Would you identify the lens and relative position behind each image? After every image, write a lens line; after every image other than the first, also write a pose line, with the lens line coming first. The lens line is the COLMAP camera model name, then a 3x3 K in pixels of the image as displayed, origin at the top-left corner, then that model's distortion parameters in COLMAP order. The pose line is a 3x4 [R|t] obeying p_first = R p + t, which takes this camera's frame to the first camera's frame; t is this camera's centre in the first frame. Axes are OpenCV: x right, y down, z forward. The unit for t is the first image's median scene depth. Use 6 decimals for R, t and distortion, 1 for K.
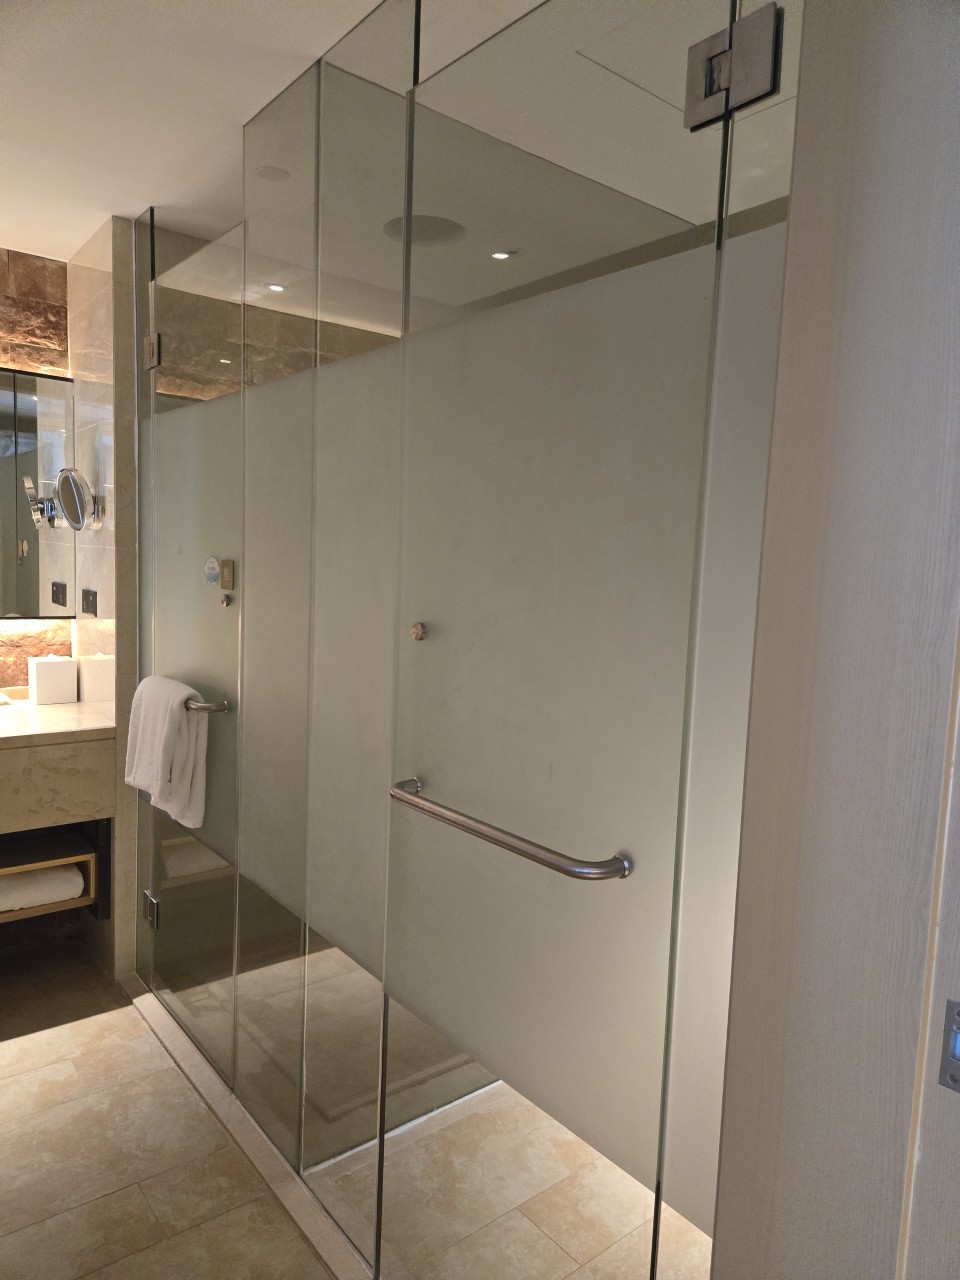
lens RADIAL K [[864.2, 0, 485.8], [0, 864.2, 641.1], [0, 0, 1]] dist [0.070751, -0.059005]
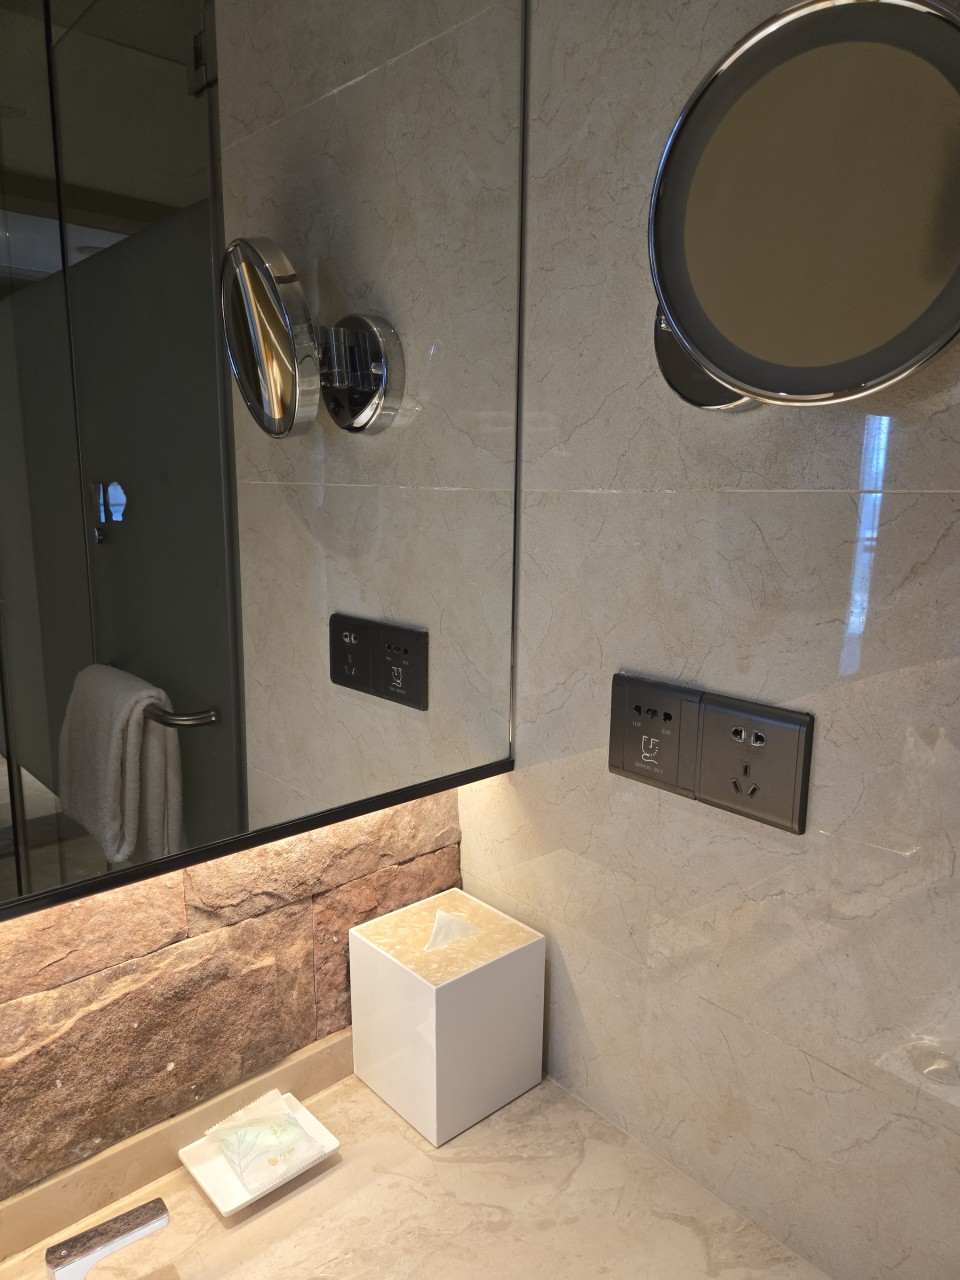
lens RADIAL K [[864.2, 0, 477.3], [0, 864.2, 643.0], [0, 0, 1]] dist [0.070751, -0.059005]
pose [[0.996999, -0.048373, 0.060445, -0.565841], [0.042942, 0.995183, 0.088124, -0.100725], [-0.064417, -0.085264, 0.994274, 0.850217]]
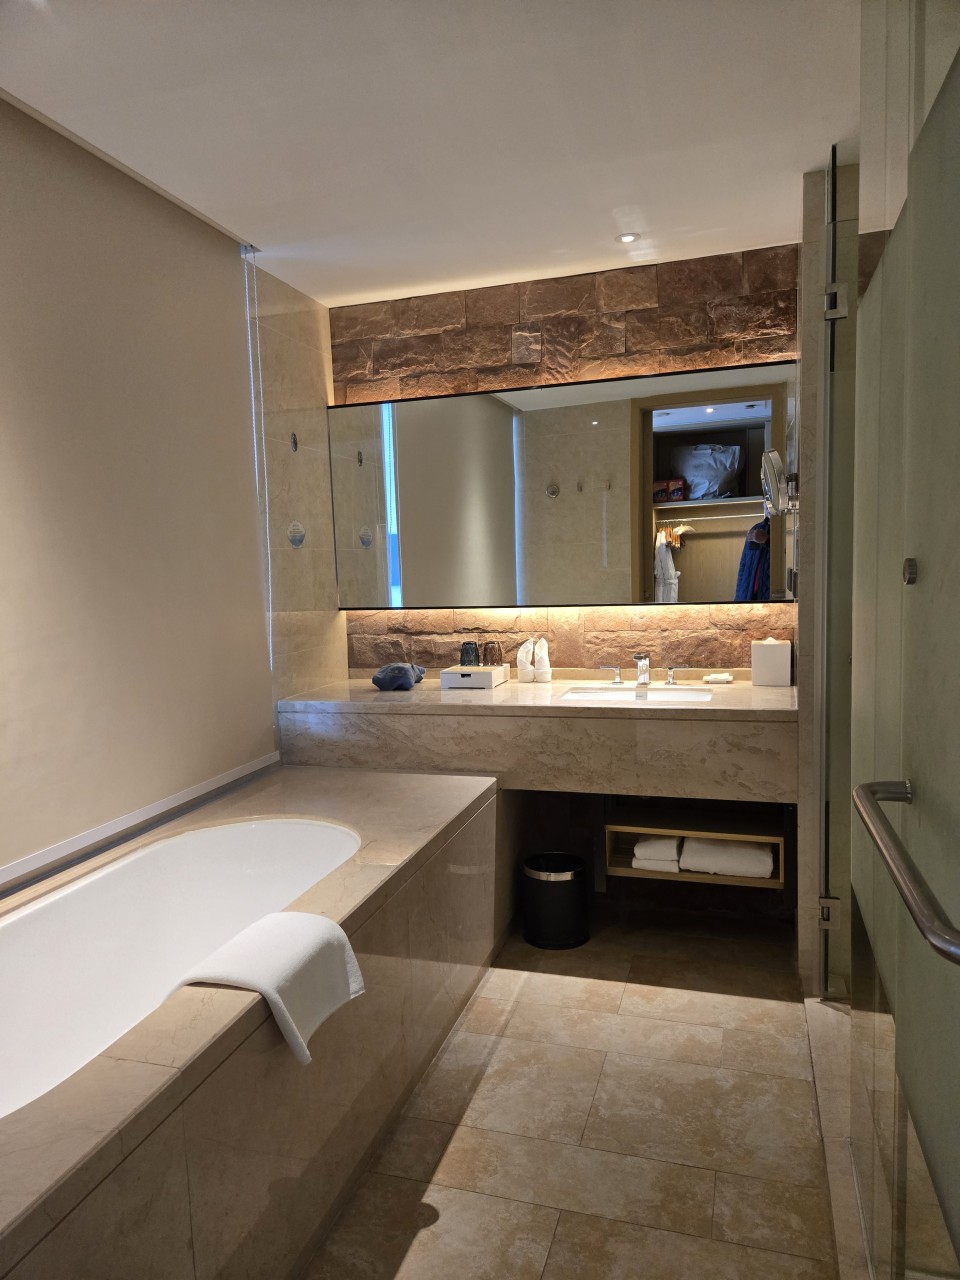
lens RADIAL K [[864.2, 0, 476.0], [0, 864.2, 649.2], [0, 0, 1]] dist [0.070751, -0.059005]
pose [[0.560373, 0.020948, -0.827975, 0.173236], [-0.020104, 0.999730, 0.011687, 0.027107], [0.827996, 0.010097, 0.560643, 0.168716]]
